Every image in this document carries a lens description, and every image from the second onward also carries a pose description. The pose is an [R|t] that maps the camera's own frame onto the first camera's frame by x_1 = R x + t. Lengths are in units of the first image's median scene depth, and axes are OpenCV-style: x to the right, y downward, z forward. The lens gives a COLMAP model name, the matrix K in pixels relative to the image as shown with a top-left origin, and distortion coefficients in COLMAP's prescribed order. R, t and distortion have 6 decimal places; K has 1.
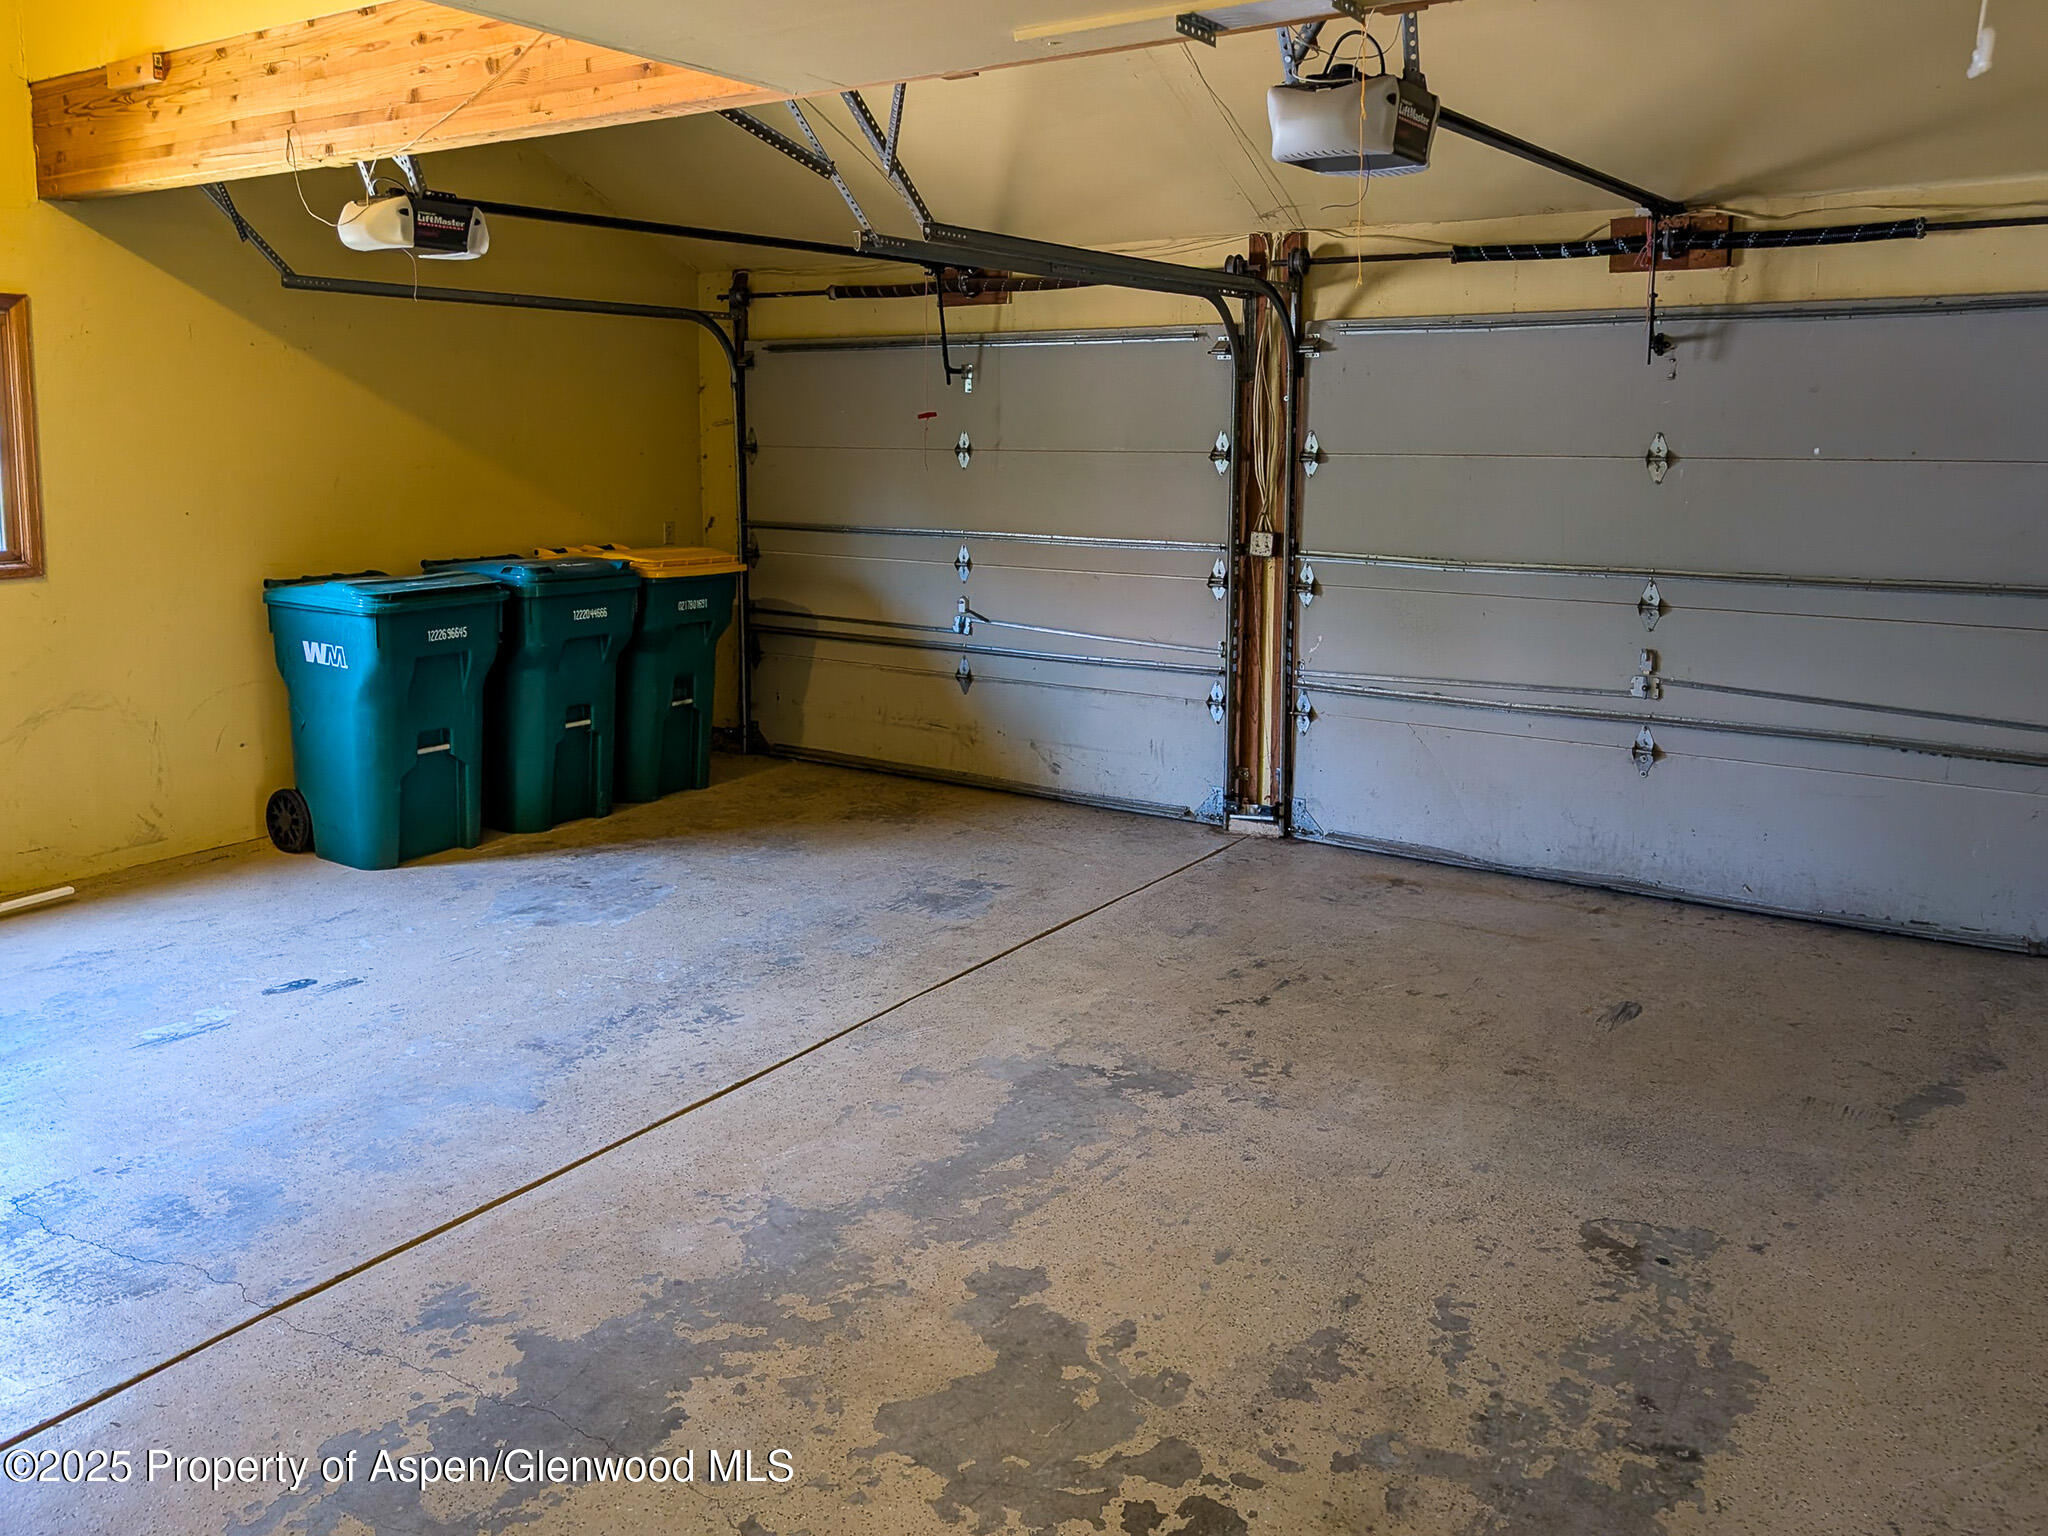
lens RADIAL K [[1454.2, 0, 1024.0], [0, 1454.2, 768.0], [0, 0, 1]] dist [0.010306, 0.004665]
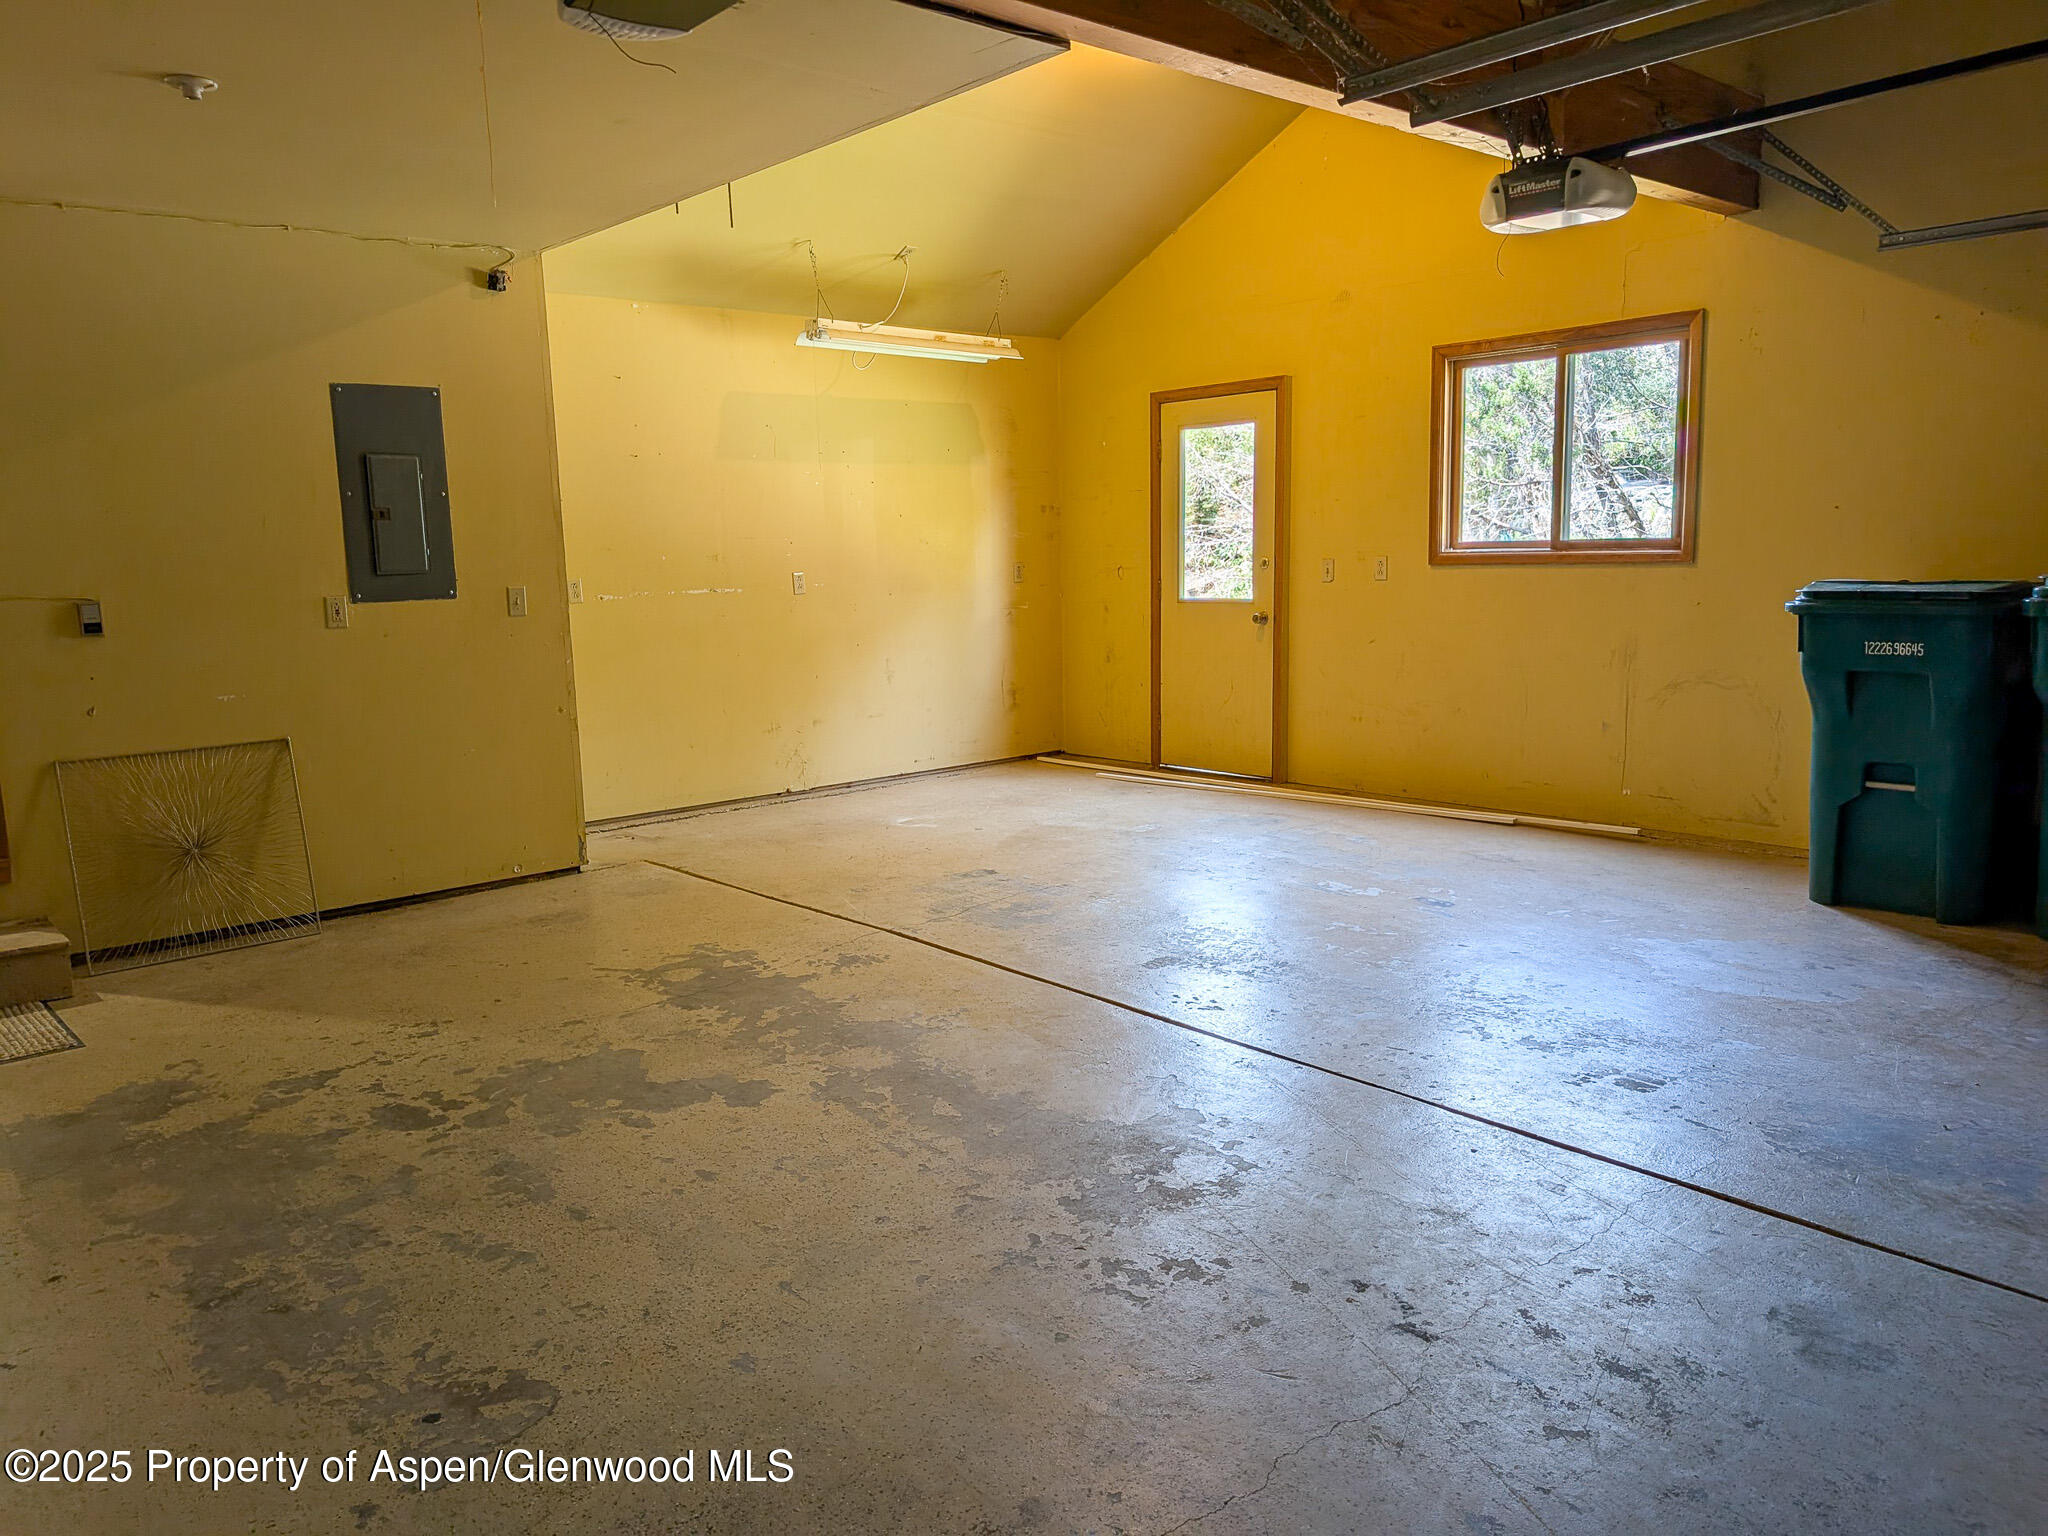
lens RADIAL K [[1471.9, 0, 1024.0], [0, 1471.9, 768.0], [0, 0, 1]] dist [0.003466, 0.001492]
pose [[-0.228116, 0.156360, -0.960997, 1.106685], [-0.197955, 0.958956, 0.203018, -0.203983], [0.953298, 0.236546, -0.187801, 1.438401]]
